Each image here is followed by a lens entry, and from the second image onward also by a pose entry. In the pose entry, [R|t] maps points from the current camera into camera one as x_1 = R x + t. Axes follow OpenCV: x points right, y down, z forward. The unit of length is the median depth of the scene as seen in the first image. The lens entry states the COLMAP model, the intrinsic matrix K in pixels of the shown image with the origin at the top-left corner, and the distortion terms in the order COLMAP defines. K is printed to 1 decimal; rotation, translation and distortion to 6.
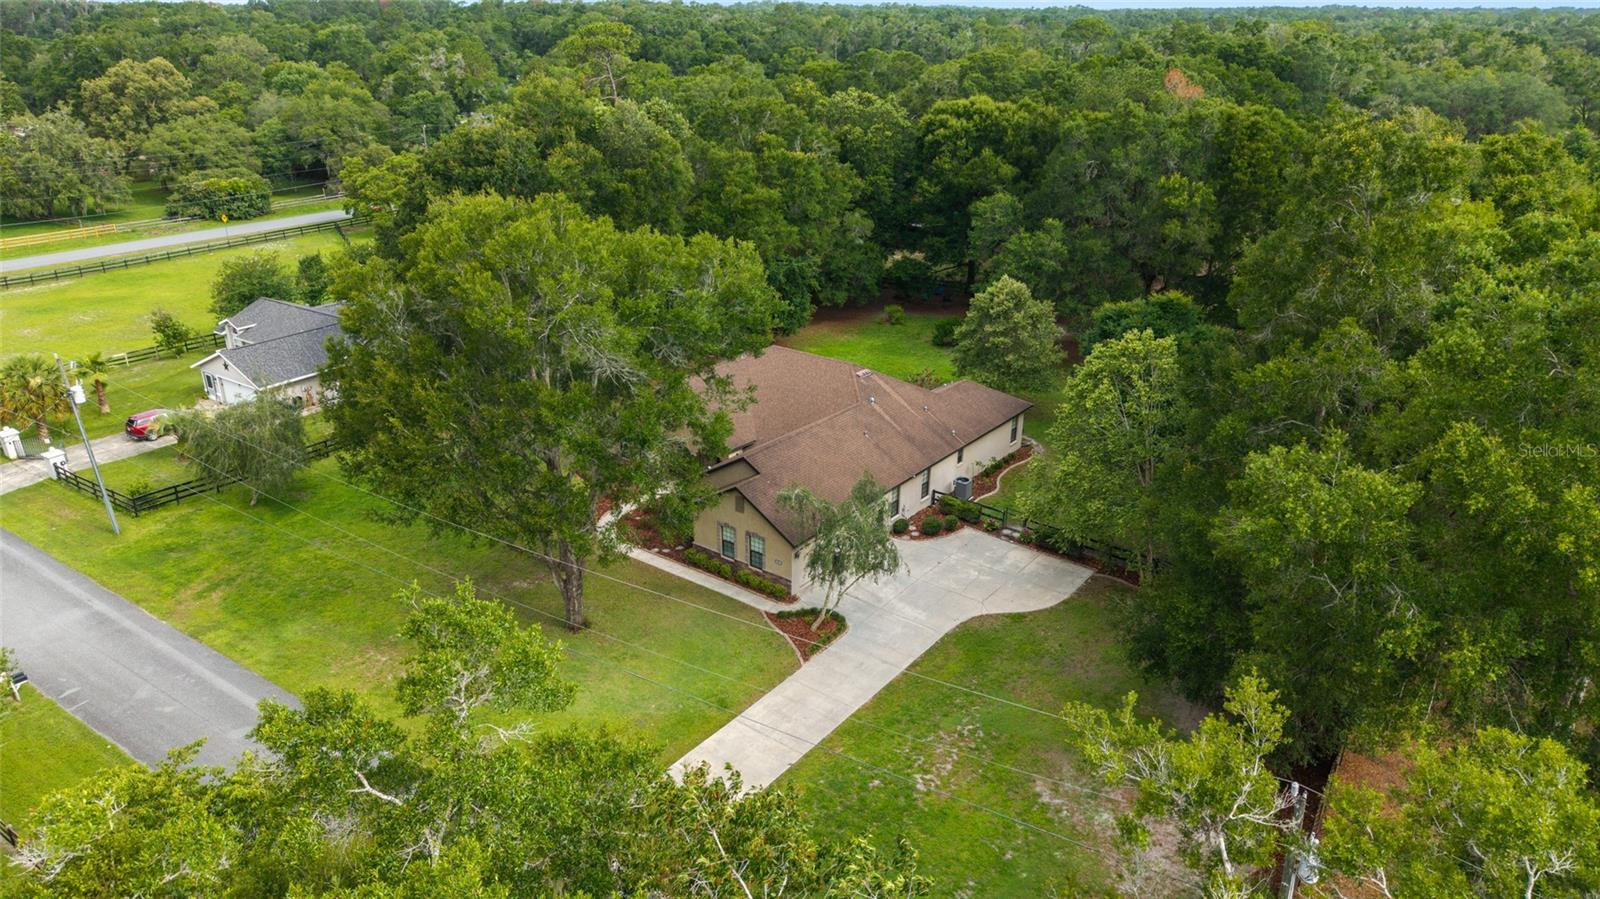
lens RADIAL K [[1077.9, 0, 791.8], [0, 1077.9, 452.1], [0, 0, 1]] dist [-0.005321, -0.005329]
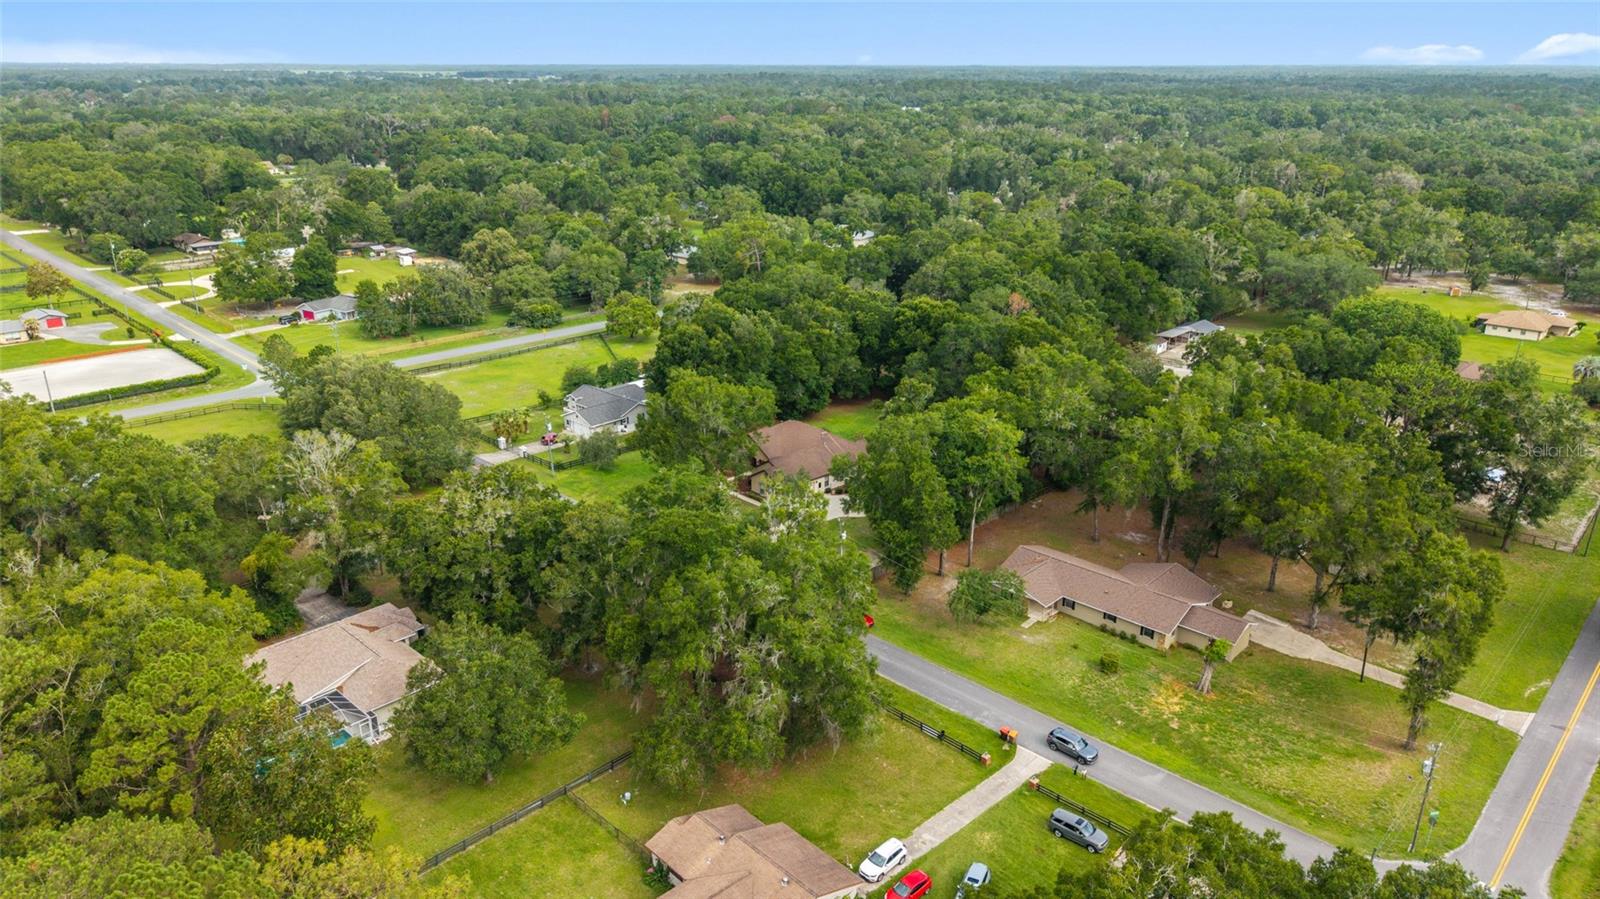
lens RADIAL K [[1077.9, 0, 803.9], [0, 1077.9, 449.2], [0, 0, 1]] dist [-0.005321, -0.005329]
pose [[0.988955, 0.053383, -0.138269, 0.183468], [-0.059423, 0.997434, -0.039931, 0.034681], [0.135783, 0.047707, 0.989589, -0.765187]]
